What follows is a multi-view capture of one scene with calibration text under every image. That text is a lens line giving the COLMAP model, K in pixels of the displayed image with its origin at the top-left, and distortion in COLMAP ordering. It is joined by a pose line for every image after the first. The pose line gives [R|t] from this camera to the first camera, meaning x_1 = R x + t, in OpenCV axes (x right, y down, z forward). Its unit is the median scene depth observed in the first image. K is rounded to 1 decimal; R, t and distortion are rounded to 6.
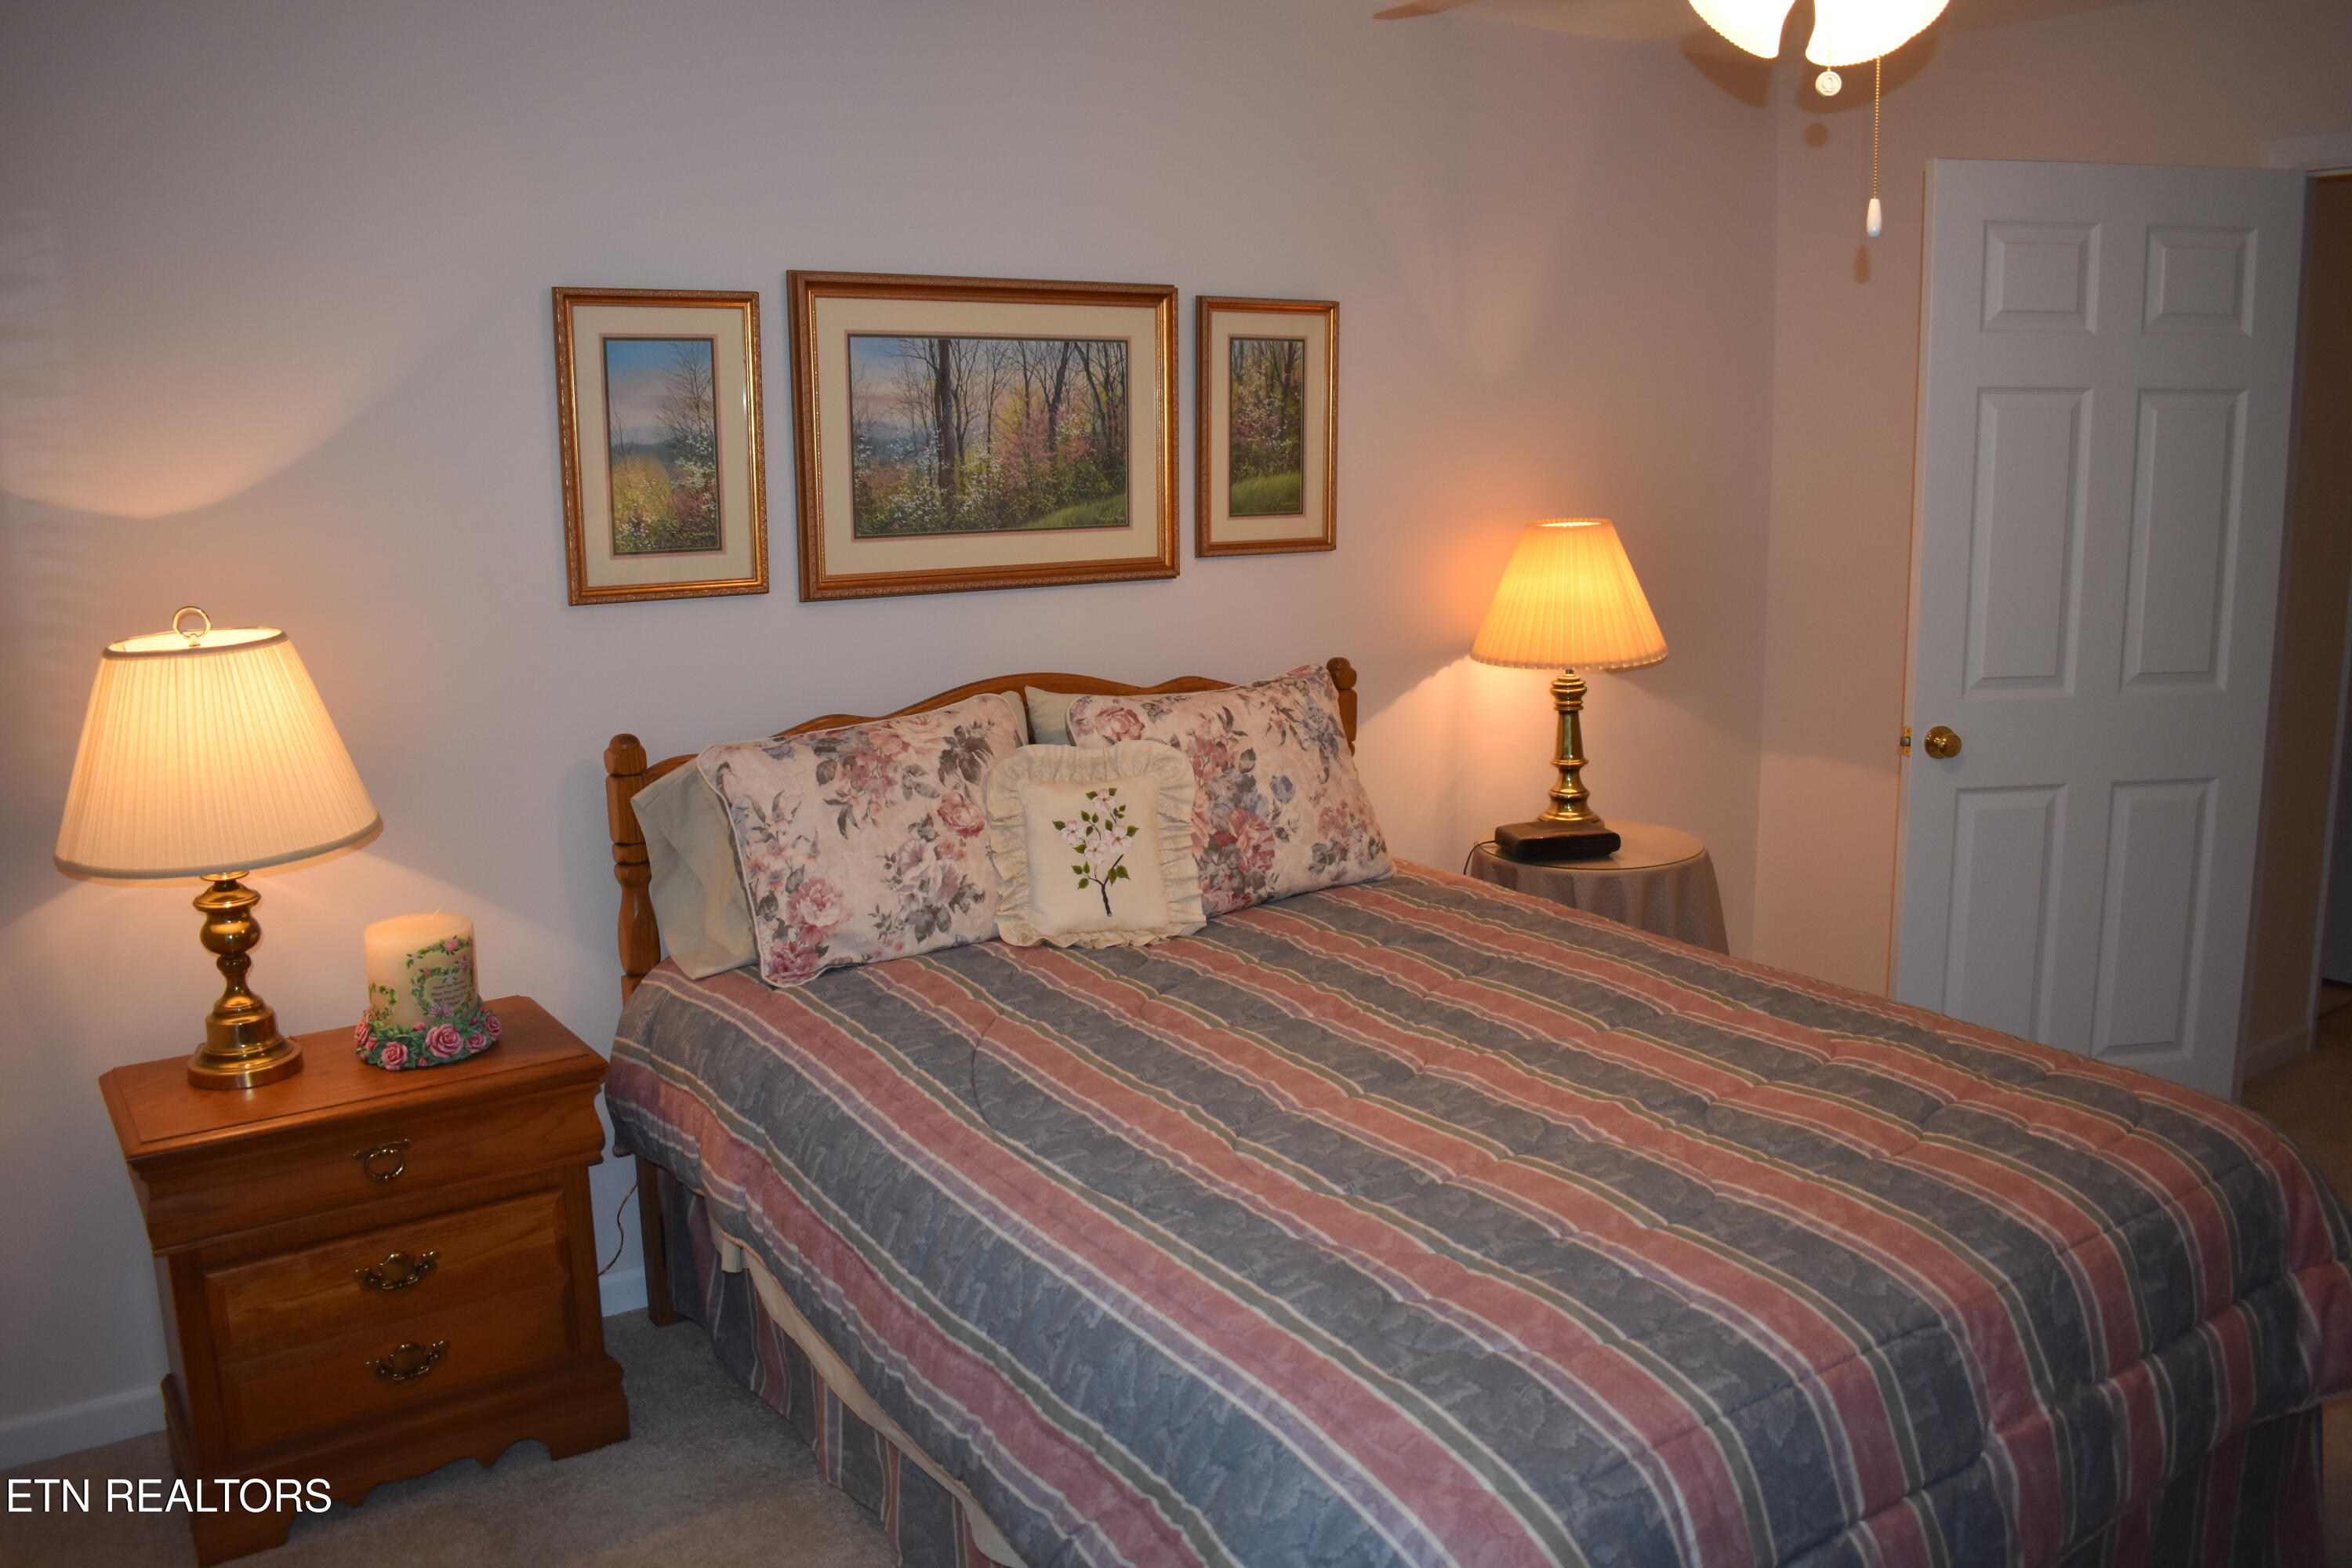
lens RADIAL K [[1847.2, 0, 1170.5], [0, 1847.2, 788.7], [0, 0, 1]] dist [-0.098340, 0.017401]
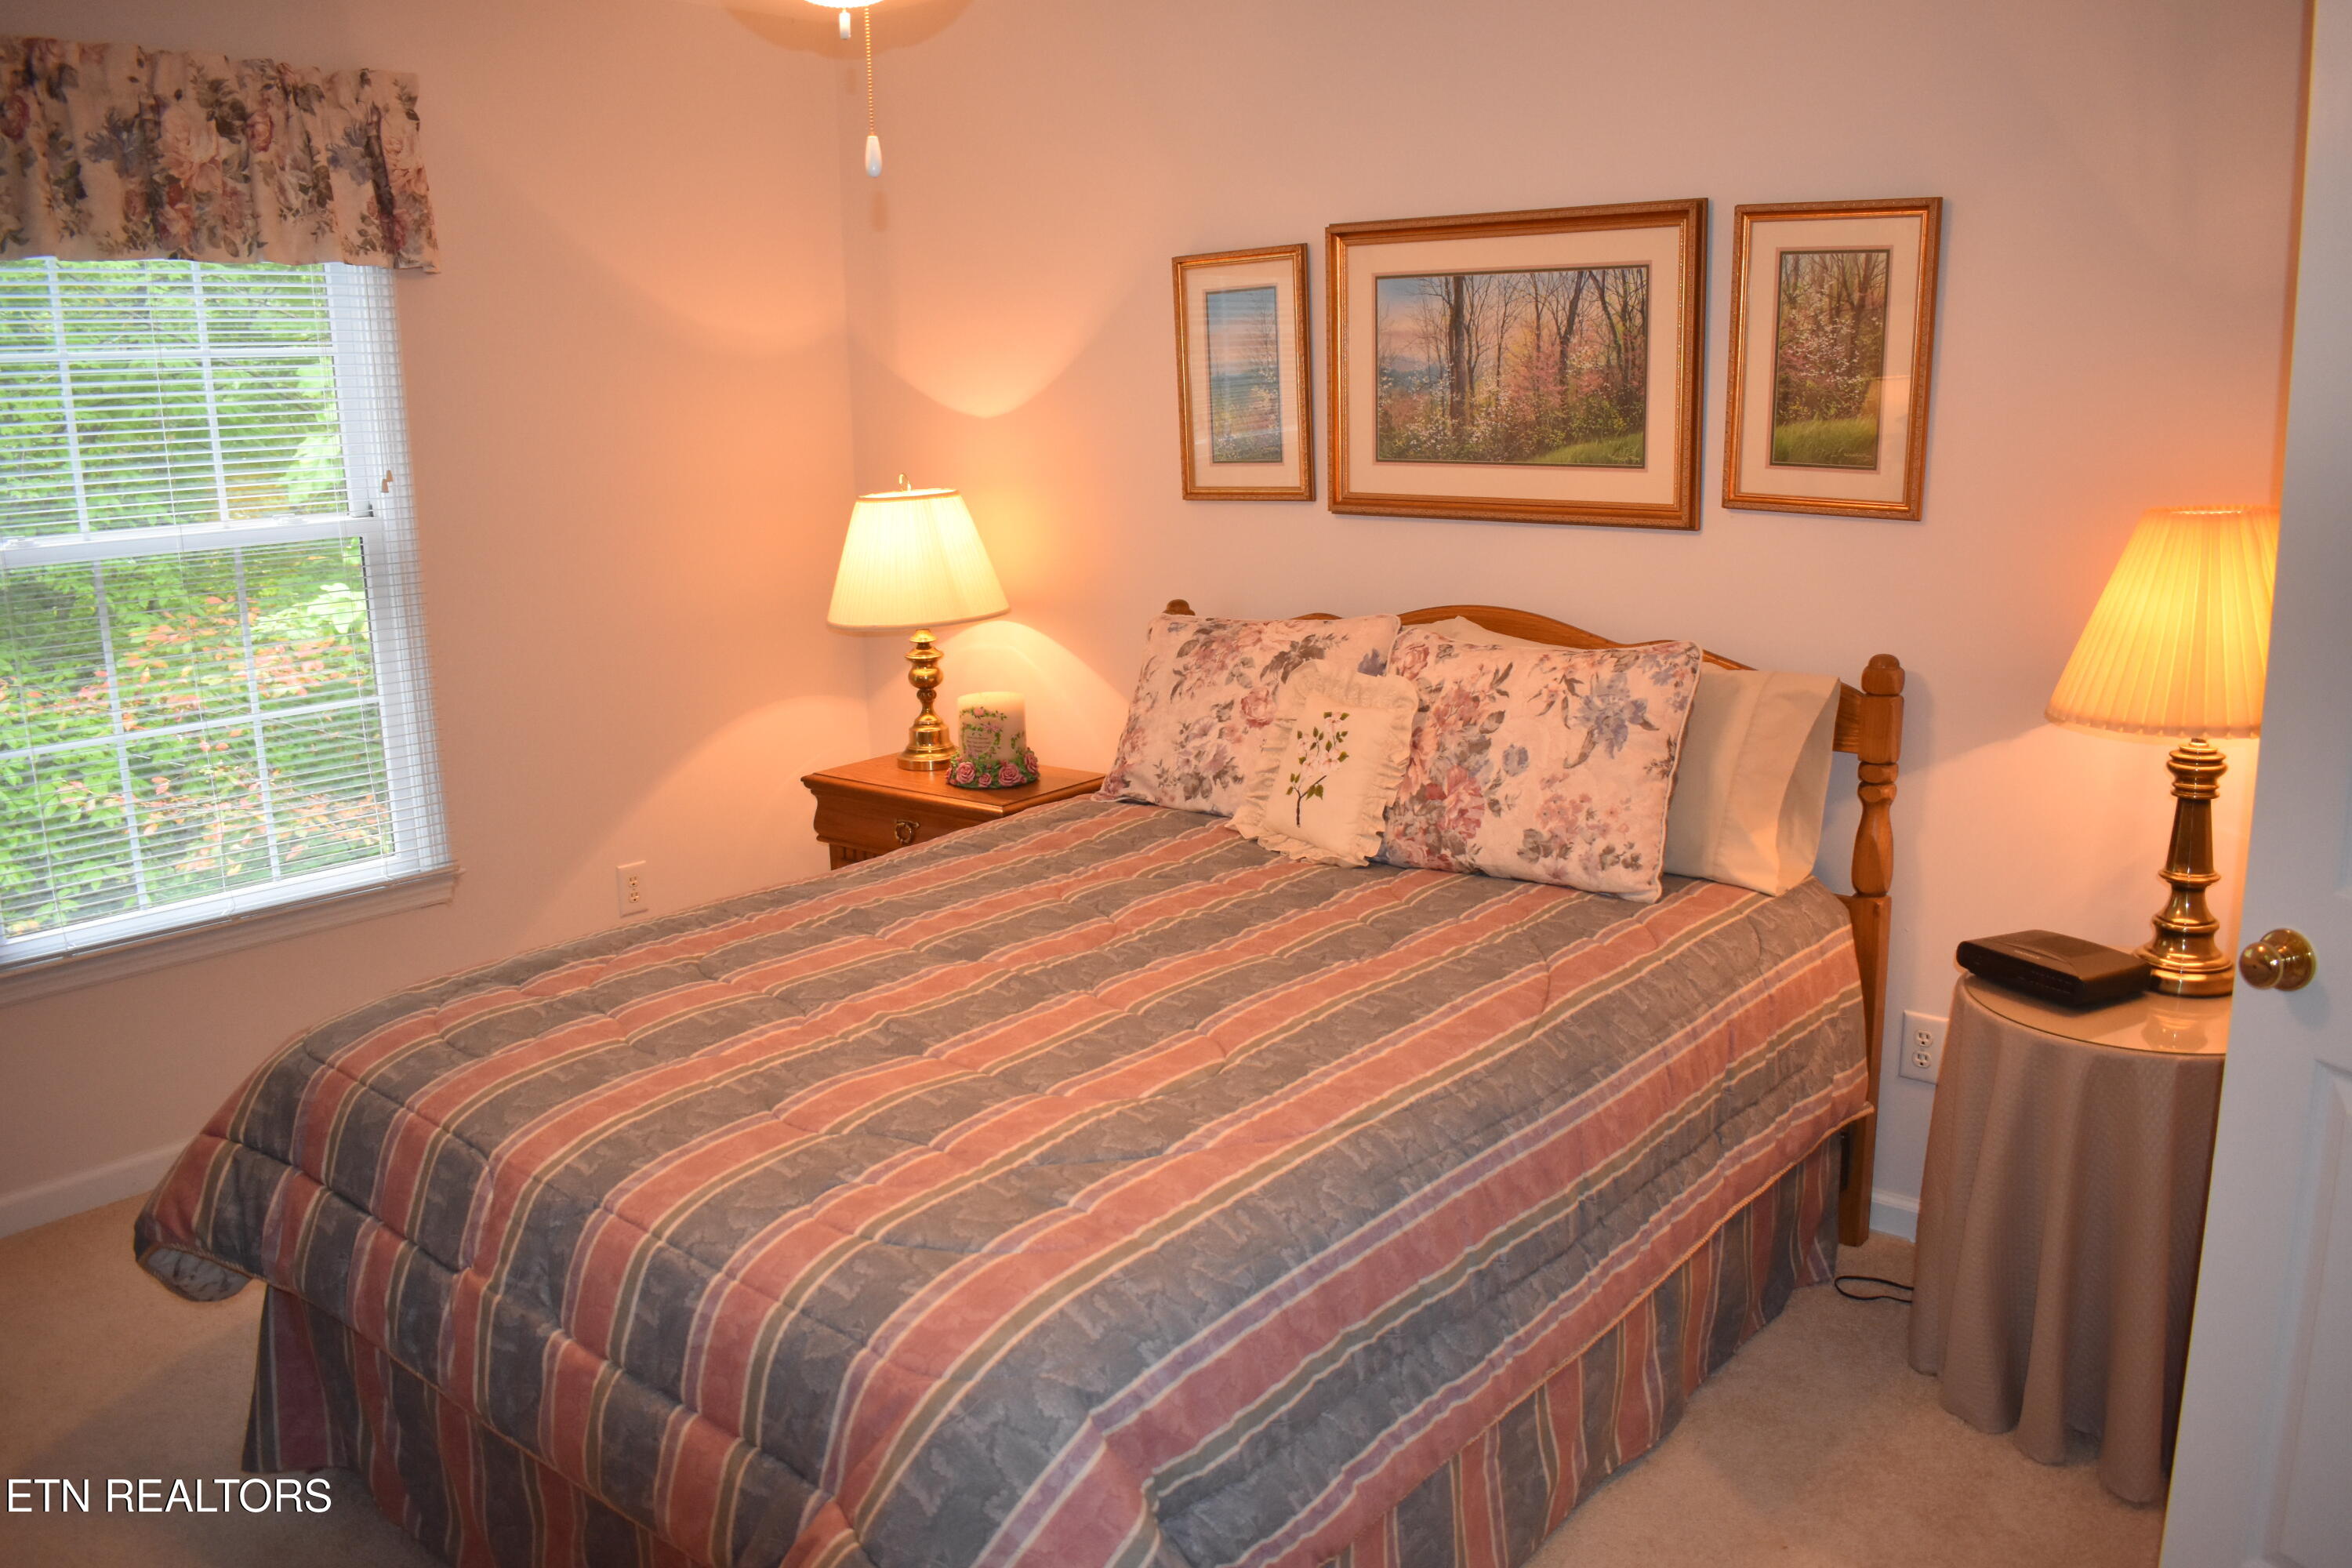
lens RADIAL K [[1847.2, 0, 1168.7], [0, 1847.2, 794.8], [0, 0, 1]] dist [-0.098340, 0.017401]
pose [[0.259611, 0.221808, -0.939895, 0.870827], [-0.164461, 0.969203, 0.183298, -0.121561], [0.951606, 0.106990, 0.288095, 0.570366]]
